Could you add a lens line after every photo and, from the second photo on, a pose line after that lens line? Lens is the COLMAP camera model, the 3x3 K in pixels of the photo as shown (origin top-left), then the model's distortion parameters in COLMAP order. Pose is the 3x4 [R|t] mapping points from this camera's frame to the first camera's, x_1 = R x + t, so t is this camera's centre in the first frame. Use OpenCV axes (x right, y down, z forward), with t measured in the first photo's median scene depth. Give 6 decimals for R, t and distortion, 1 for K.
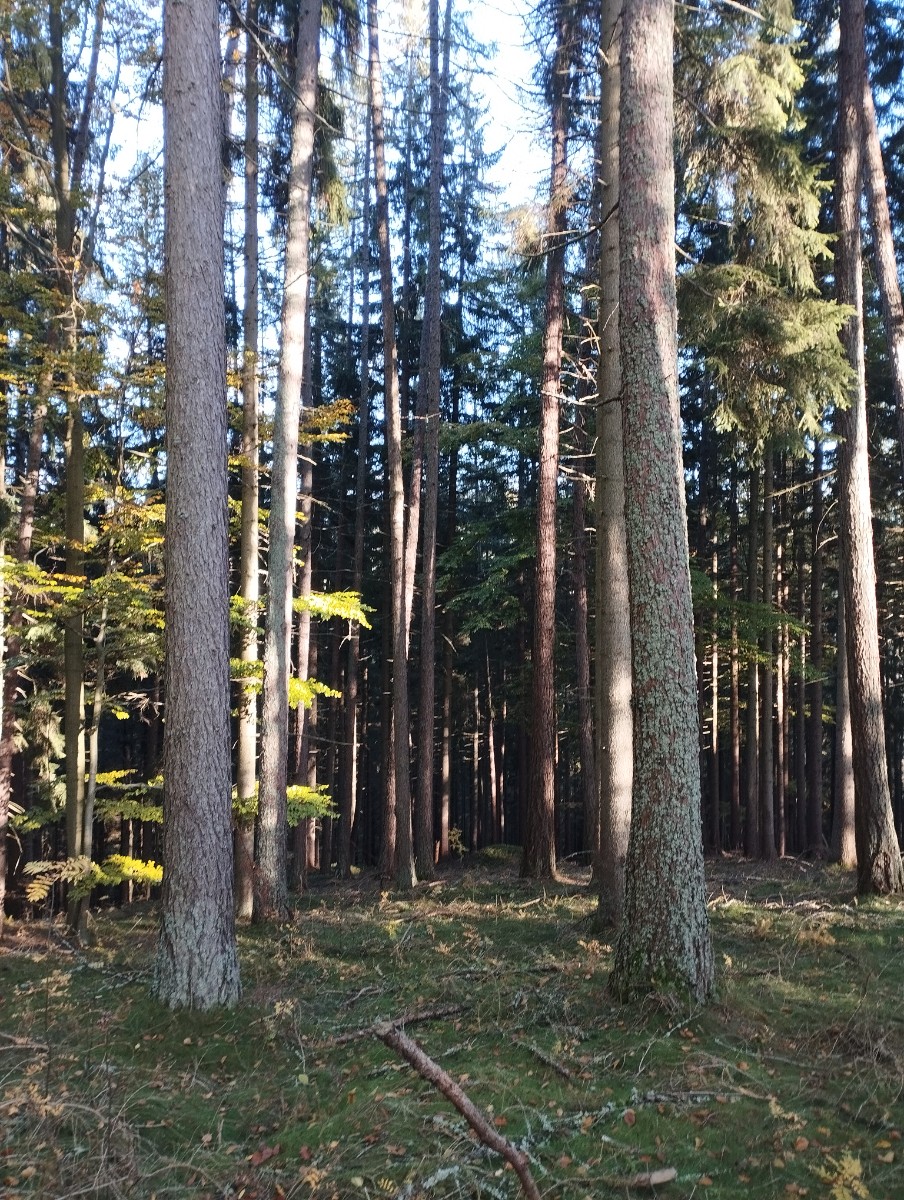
lens RADIAL K [[992.6, 0, 445.6], [0, 992.6, 601.8], [0, 0, 1]] dist [0.107524, -0.127703]
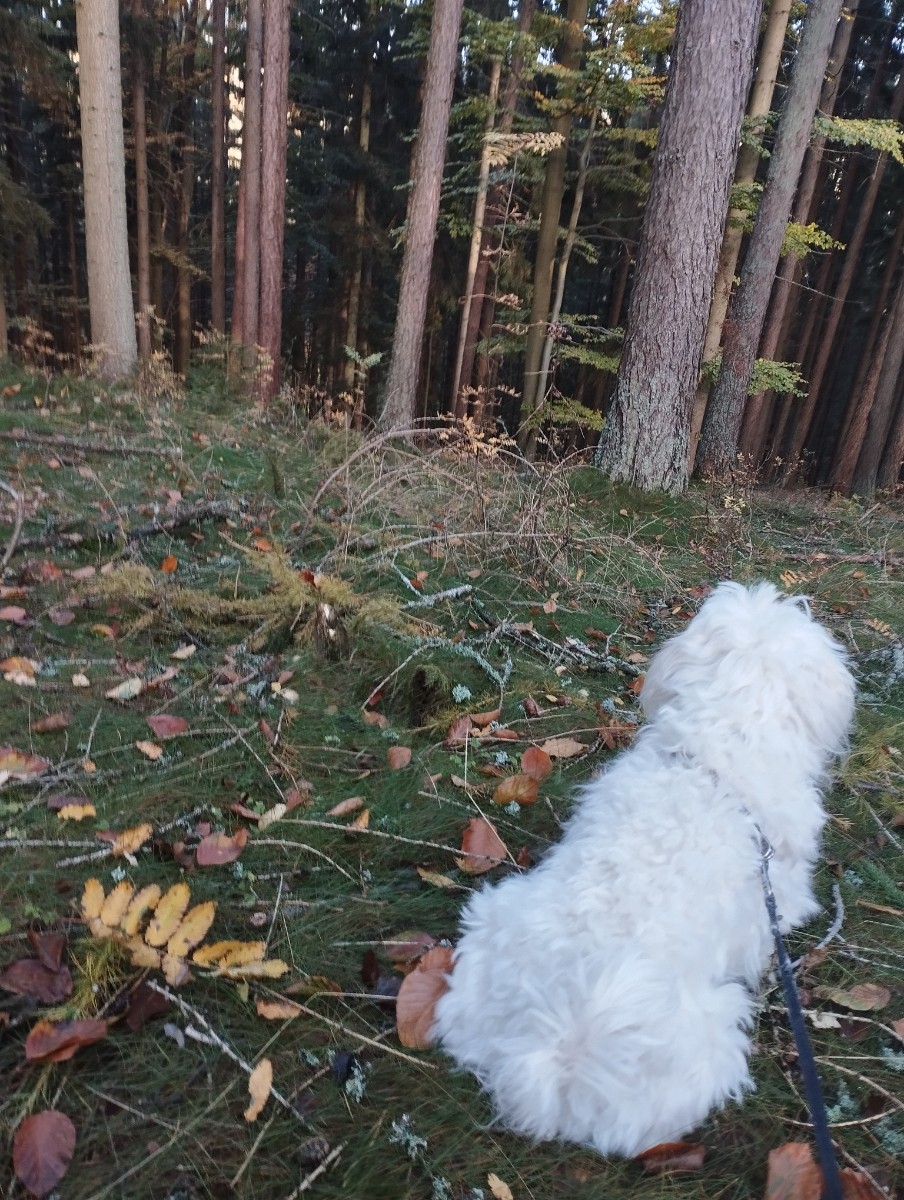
lens RADIAL K [[992.6, 0, 445.6], [0, 992.6, 601.8], [0, 0, 1]] dist [0.107524, -0.127703]
pose [[0.893657, 0.250823, -0.372109, -0.038407], [-0.091972, 0.913981, 0.395197, 0.155446], [0.439225, -0.318946, 0.839854, 0.127788]]
